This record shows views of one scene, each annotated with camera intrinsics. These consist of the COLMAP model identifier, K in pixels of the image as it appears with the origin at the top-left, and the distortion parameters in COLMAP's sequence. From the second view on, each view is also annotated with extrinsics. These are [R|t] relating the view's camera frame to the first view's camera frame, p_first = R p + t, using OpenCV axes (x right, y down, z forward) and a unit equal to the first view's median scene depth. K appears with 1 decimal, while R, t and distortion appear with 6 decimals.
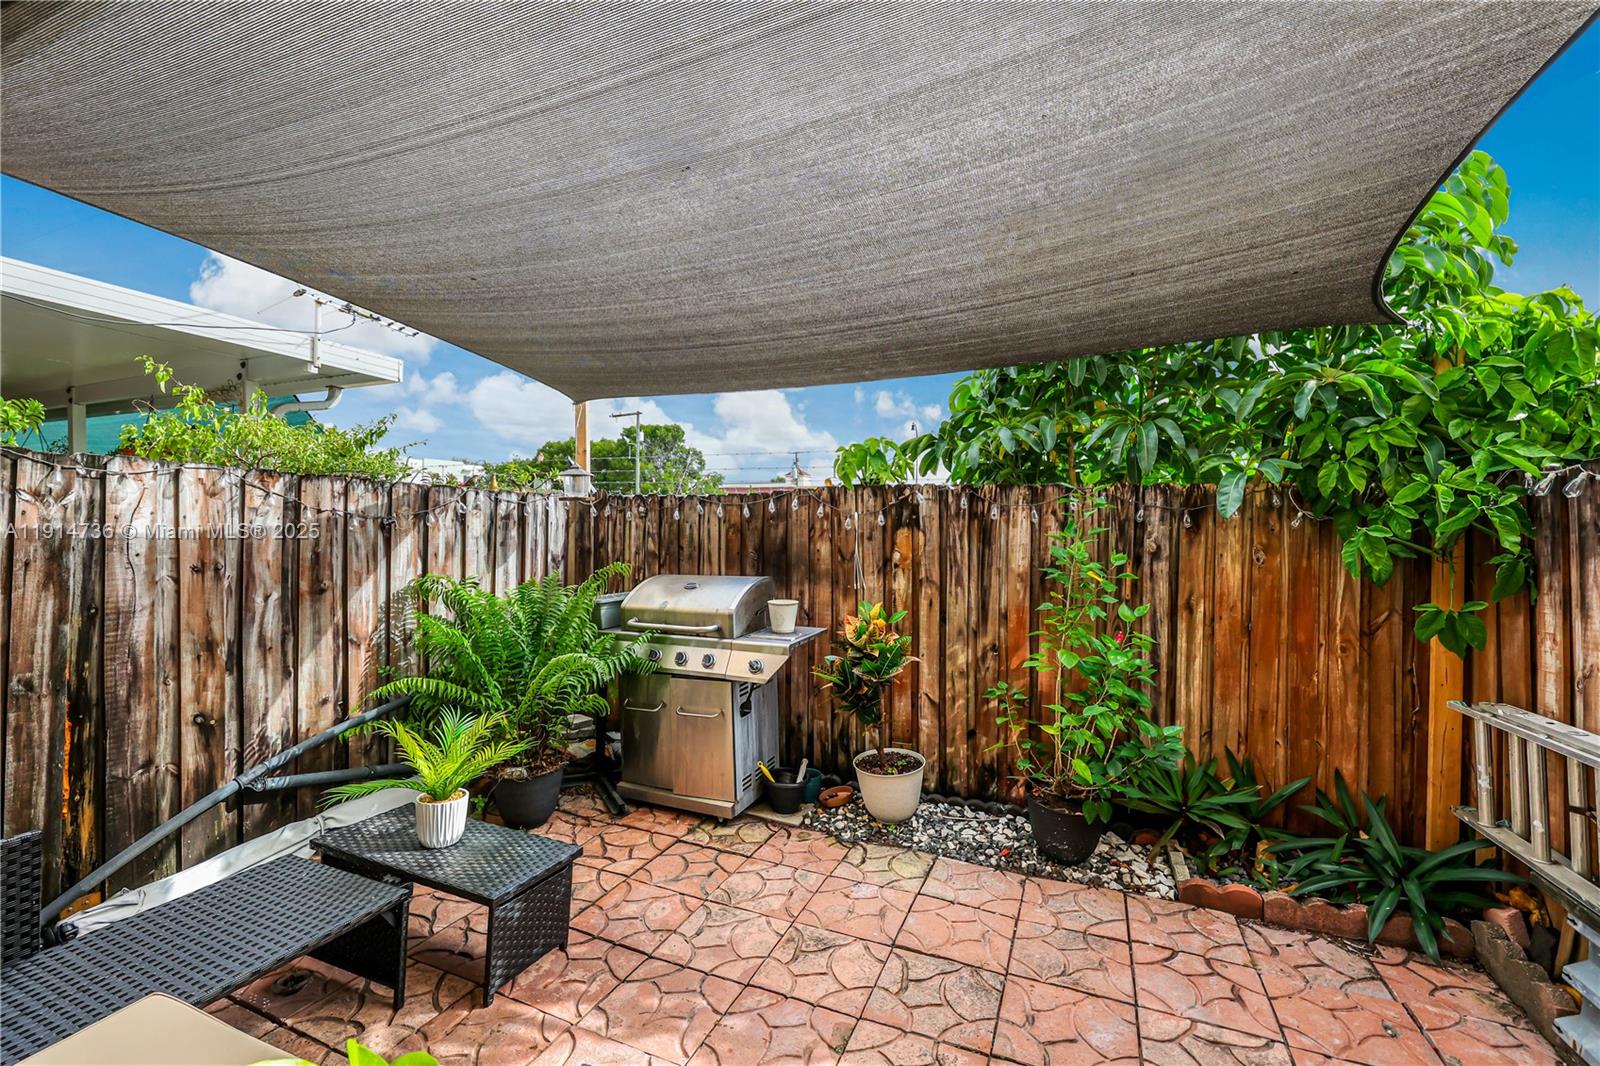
lens RADIAL K [[689.8, 0, 800.0], [0, 689.8, 533.0], [0, 0, 1]] dist [0.000177, 0.000132]
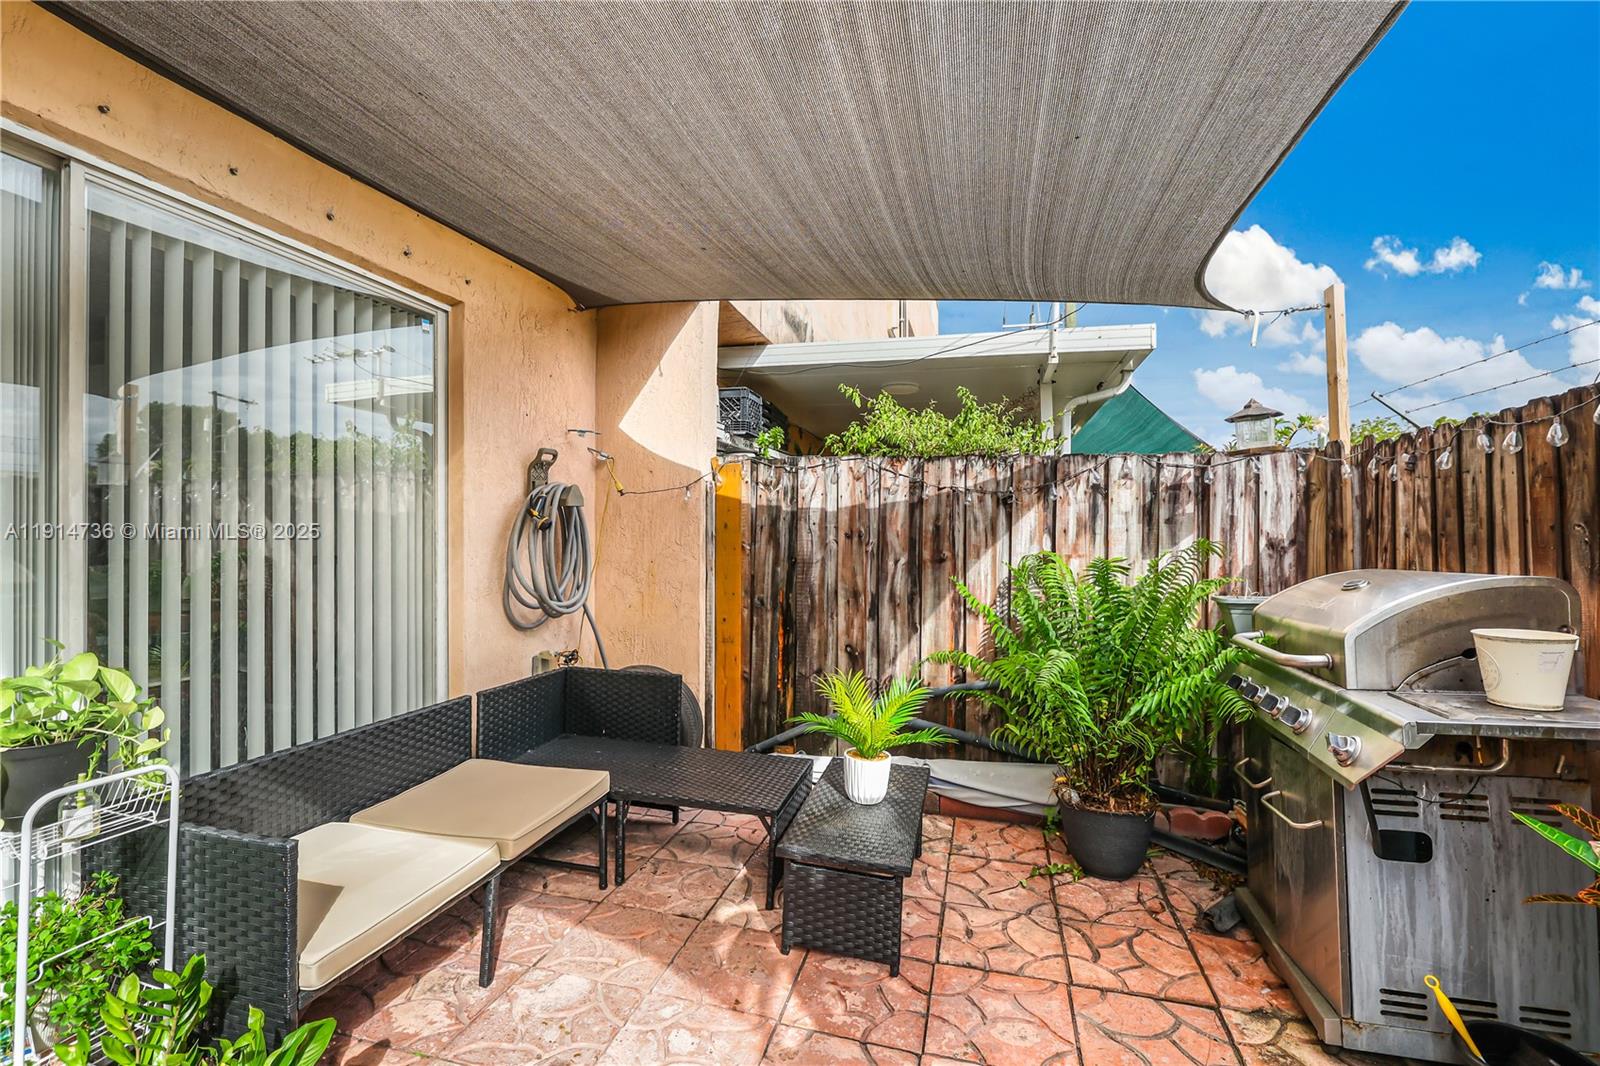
lens RADIAL K [[711.2, 0, 776.7], [0, 711.2, 535.2], [0, 0, 1]] dist [-0.011700, 0.000174]
pose [[0.126471, -0.009502, -0.991925, 0.382079], [-0.009655, 0.999895, -0.010810, 0.055360], [0.991923, 0.010945, 0.126366, 0.561140]]
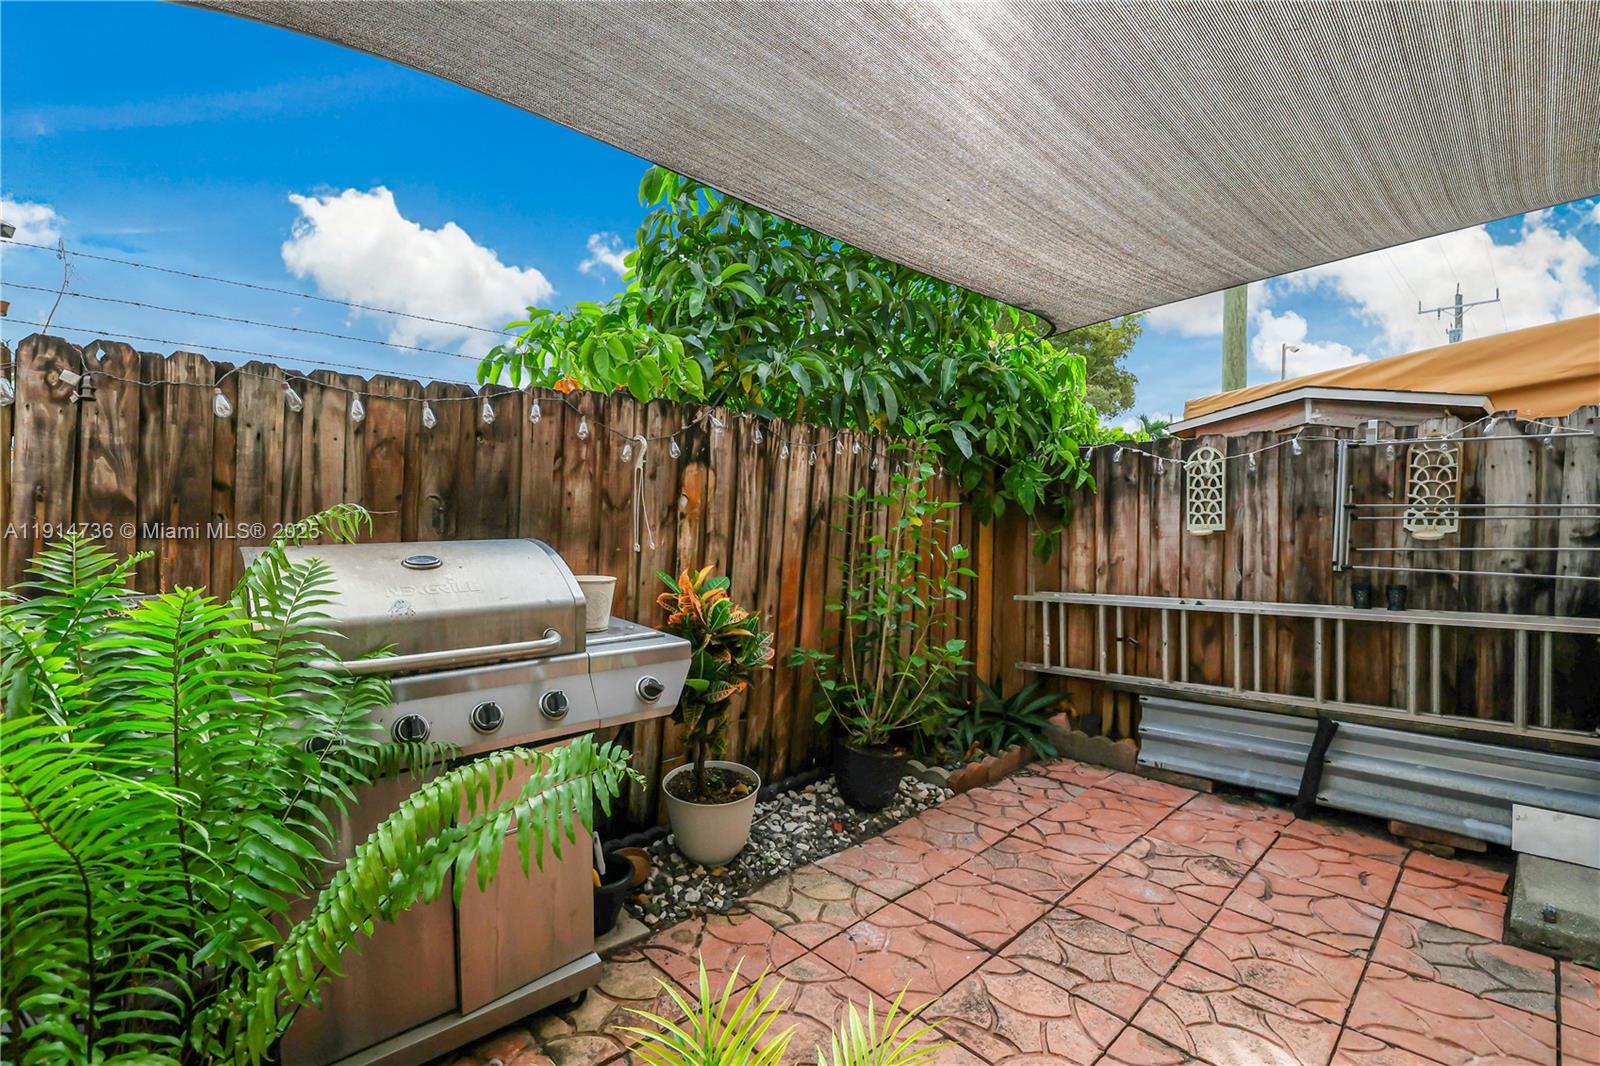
lens RADIAL K [[711.2, 0, 776.7], [0, 711.2, 535.2], [0, 0, 1]] dist [-0.011700, 0.000174]
pose [[0.406786, -0.029553, 0.913045, -0.569225], [-0.001549, 0.999453, 0.033040, 0.049047], [-0.913522, -0.014854, 0.406518, 0.691281]]
